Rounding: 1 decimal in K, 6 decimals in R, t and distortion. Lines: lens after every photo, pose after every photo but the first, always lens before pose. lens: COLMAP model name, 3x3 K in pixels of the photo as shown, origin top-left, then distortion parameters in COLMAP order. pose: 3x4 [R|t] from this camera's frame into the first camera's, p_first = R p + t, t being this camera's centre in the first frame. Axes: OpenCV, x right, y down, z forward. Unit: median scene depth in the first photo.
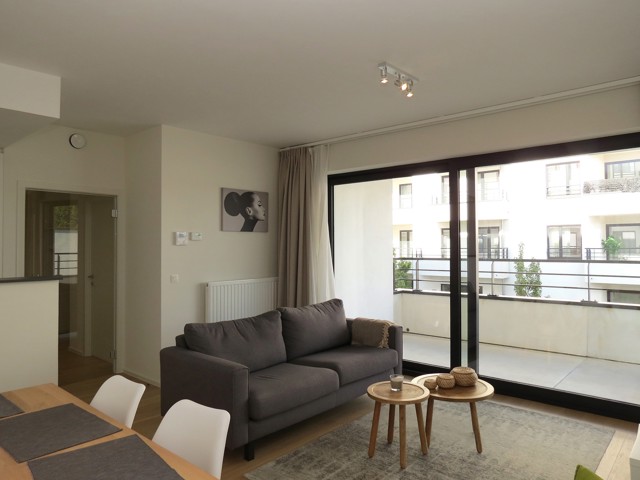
lens RADIAL K [[456.3, 0, 320.0], [0, 456.3, 240.0], [0, 0, 1]] dist [0.038961, -0.000316]
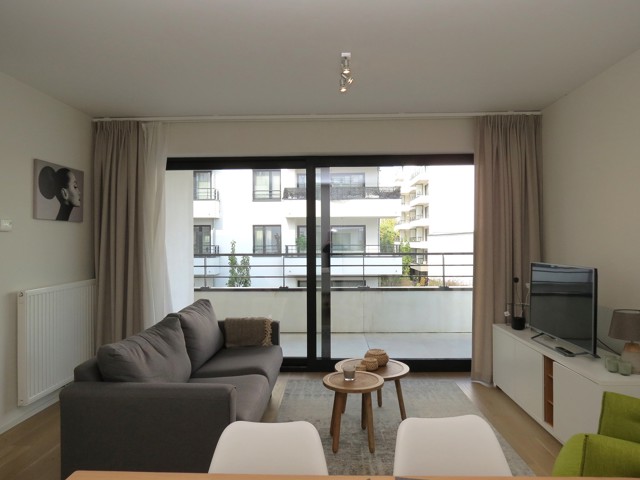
lens RADIAL K [[447.7, 0, 319.2], [0, 447.7, 252.3], [0, 0, 1]] dist [-0.001122, -0.000649]
pose [[0.790417, -0.010581, 0.612478, -0.273077], [-0.010453, 0.999472, 0.030757, 0.006534], [-0.612480, -0.030713, 0.789889, 0.148487]]
